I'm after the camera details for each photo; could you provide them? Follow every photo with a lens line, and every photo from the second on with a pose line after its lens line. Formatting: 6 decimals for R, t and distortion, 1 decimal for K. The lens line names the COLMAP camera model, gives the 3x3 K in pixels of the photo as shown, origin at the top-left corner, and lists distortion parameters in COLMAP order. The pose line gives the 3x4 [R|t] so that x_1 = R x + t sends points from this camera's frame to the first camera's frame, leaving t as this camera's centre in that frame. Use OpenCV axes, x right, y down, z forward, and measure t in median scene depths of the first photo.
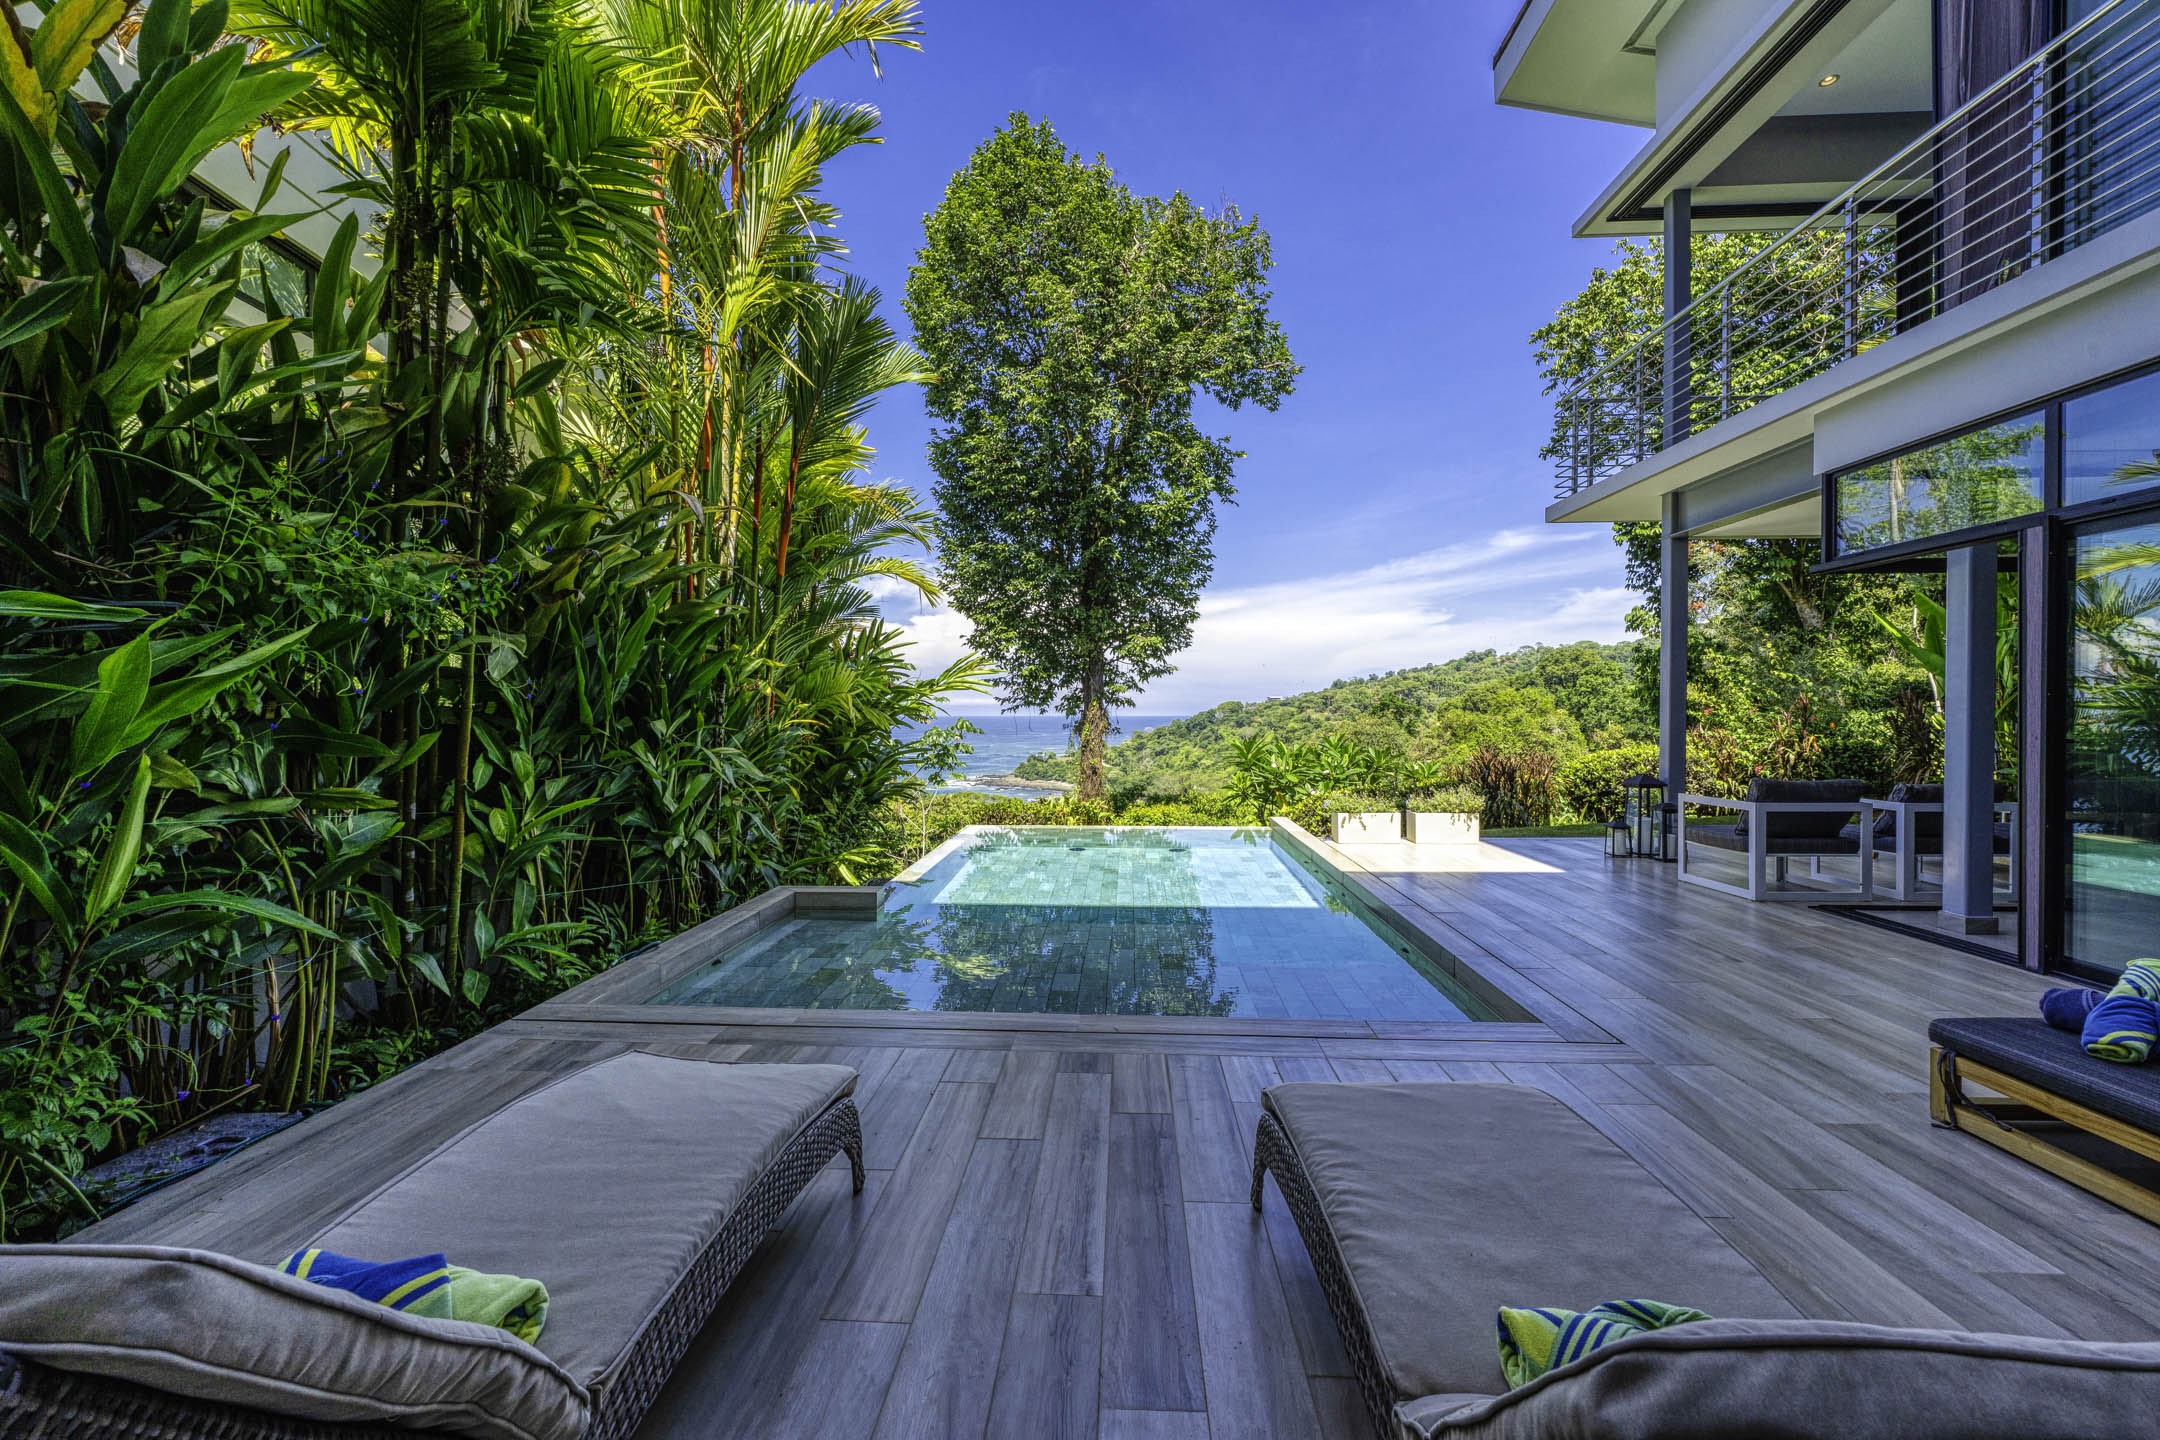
lens RADIAL K [[879.1, 0, 1068.6], [0, 879.1, 721.1], [0, 0, 1]] dist [-0.000643, -0.000128]
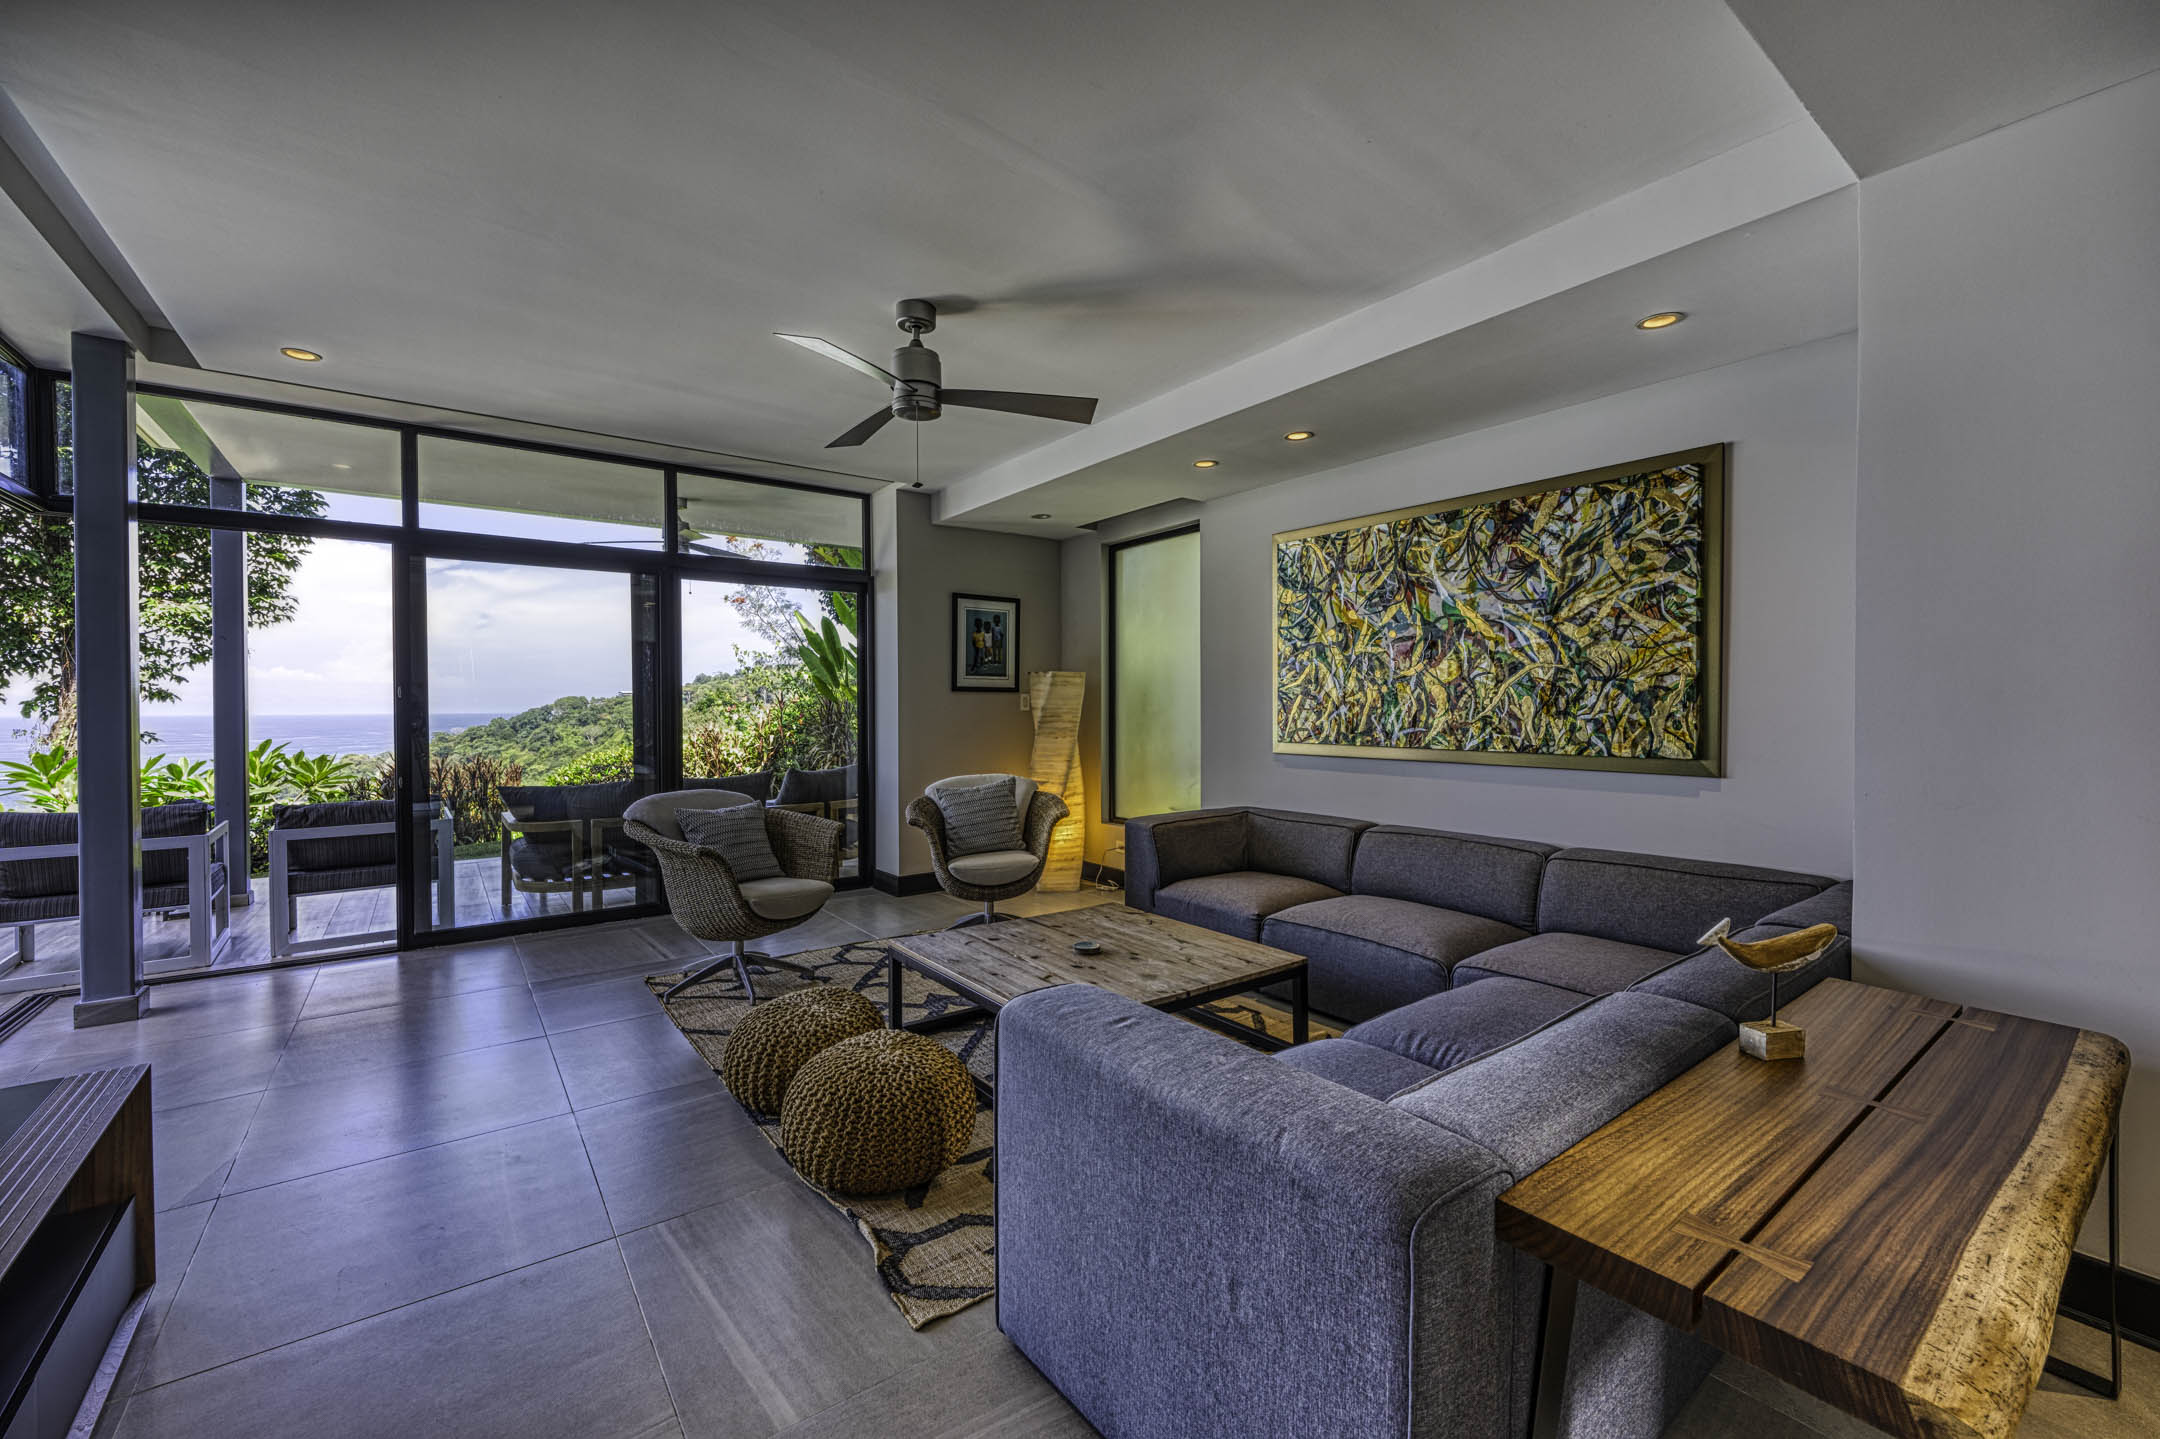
lens RADIAL K [[879.1, 0, 1093.3], [0, 879.1, 712.2], [0, 0, 1]] dist [-0.000643, -0.000128]
pose [[0.762451, -0.005916, 0.647019, 0.184133], [0.009332, 0.999955, -0.001854, -0.000551], [-0.646979, 0.007452, 0.762471, -0.009524]]
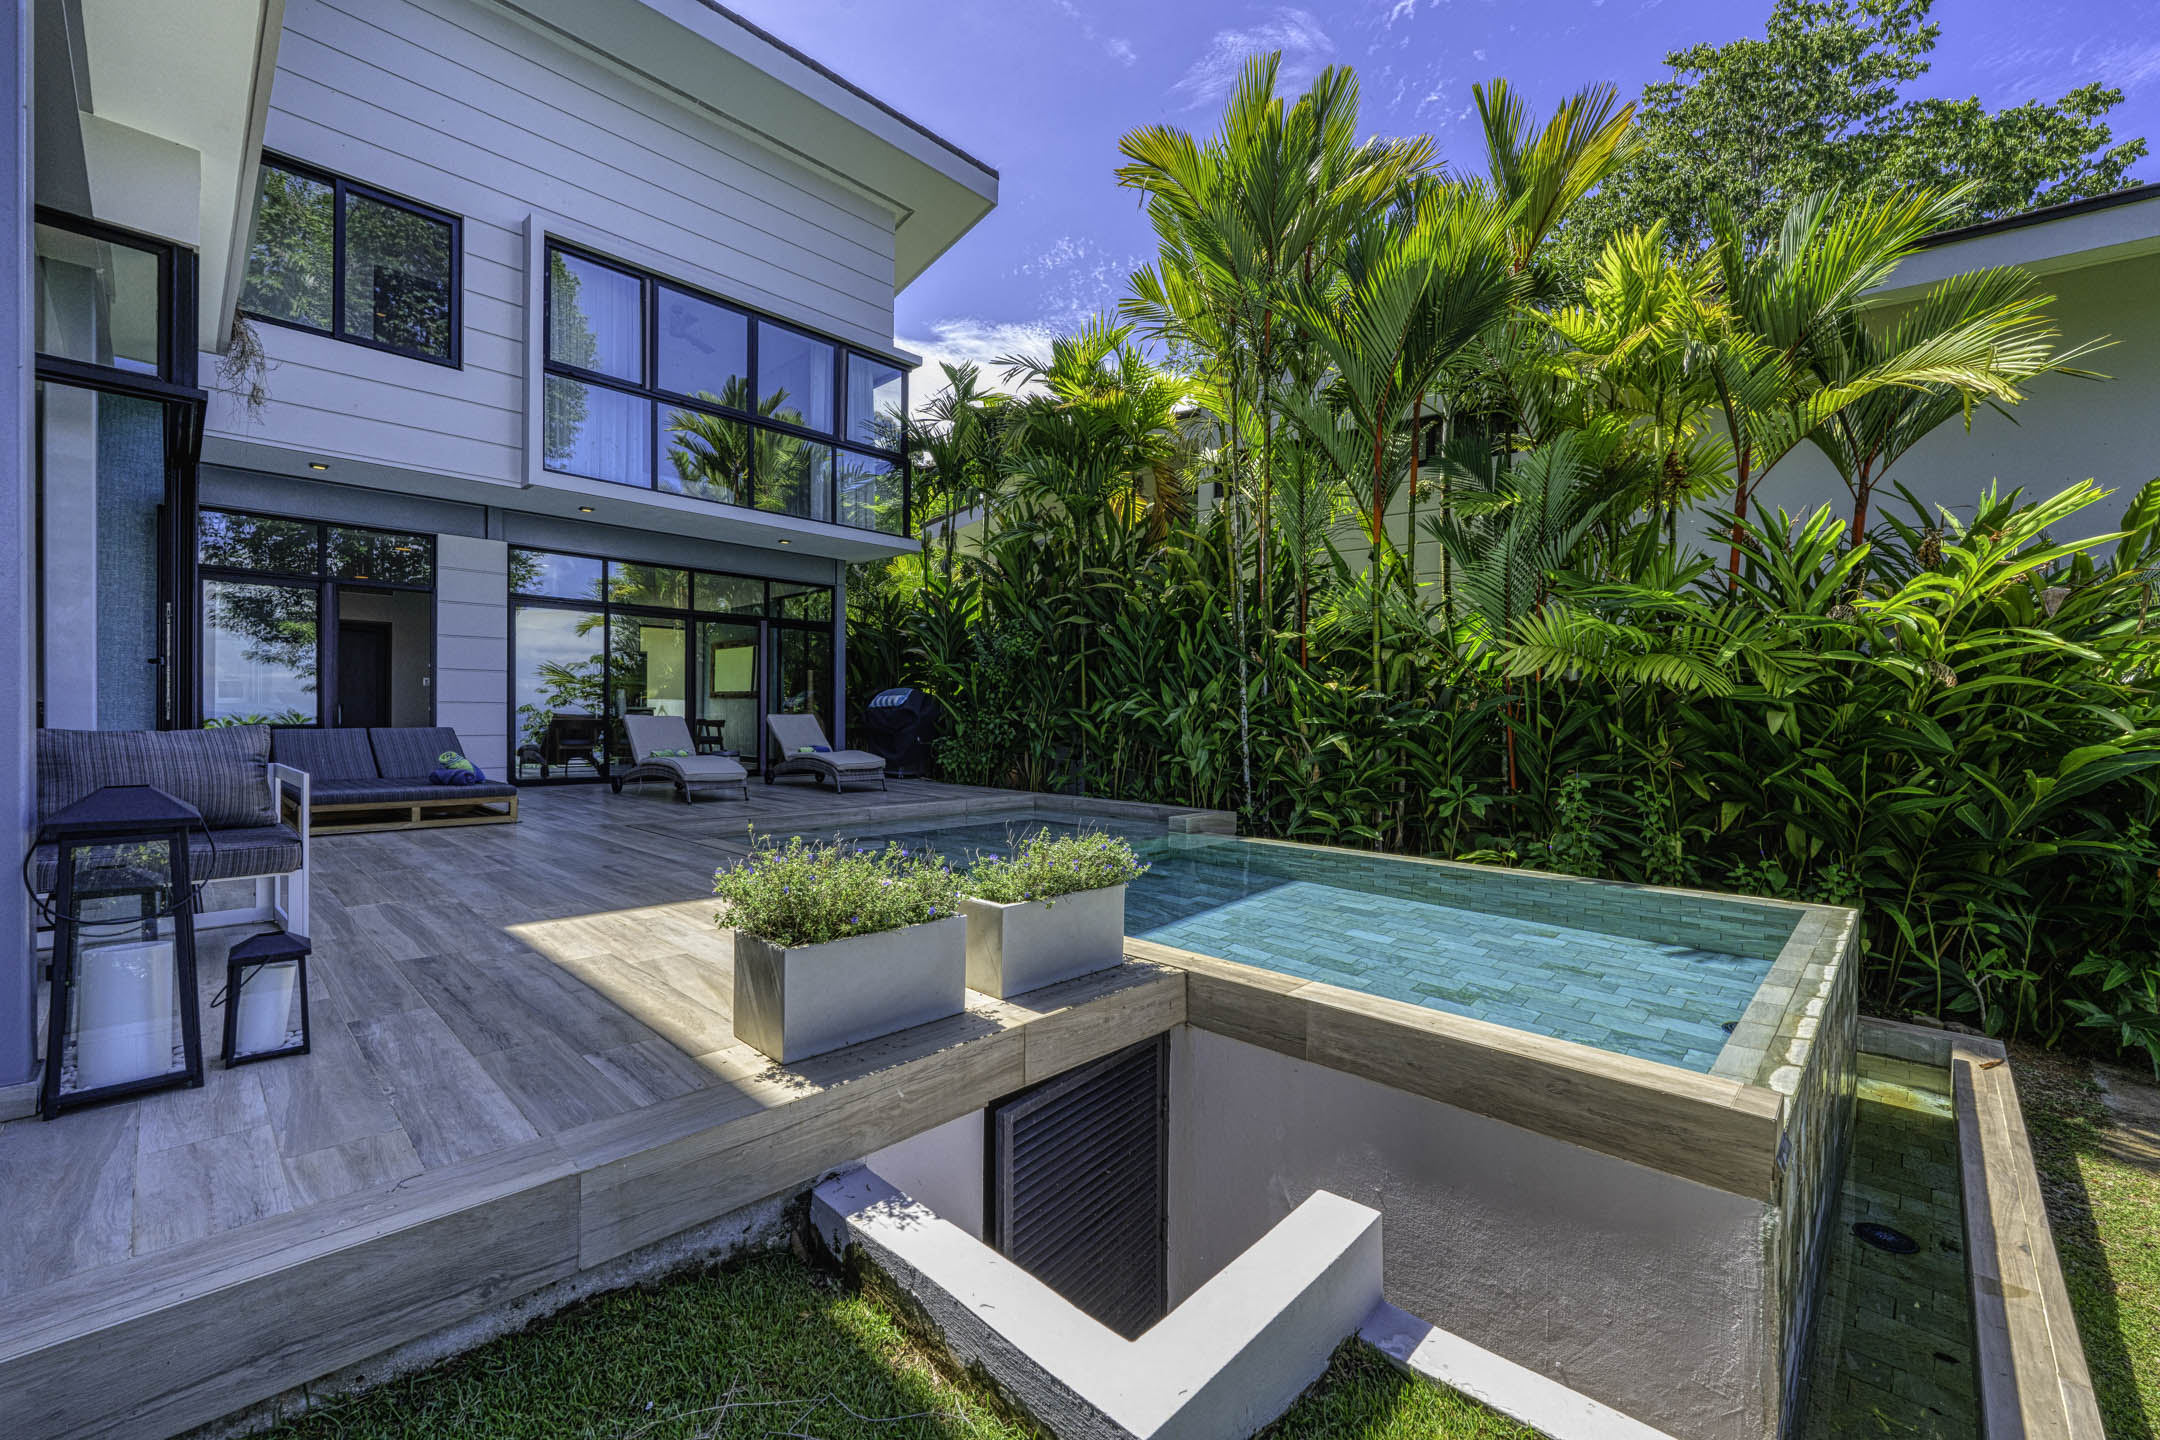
lens RADIAL K [[879.1, 0, 1076.9], [0, 879.1, 720.2], [0, 0, 1]] dist [-0.000643, -0.000128]
pose [[-0.650875, -0.001392, -0.759183, 0.163936], [-0.016457, 0.999789, 0.012277, 0.008612], [0.759006, 0.020485, -0.650761, 0.343756]]
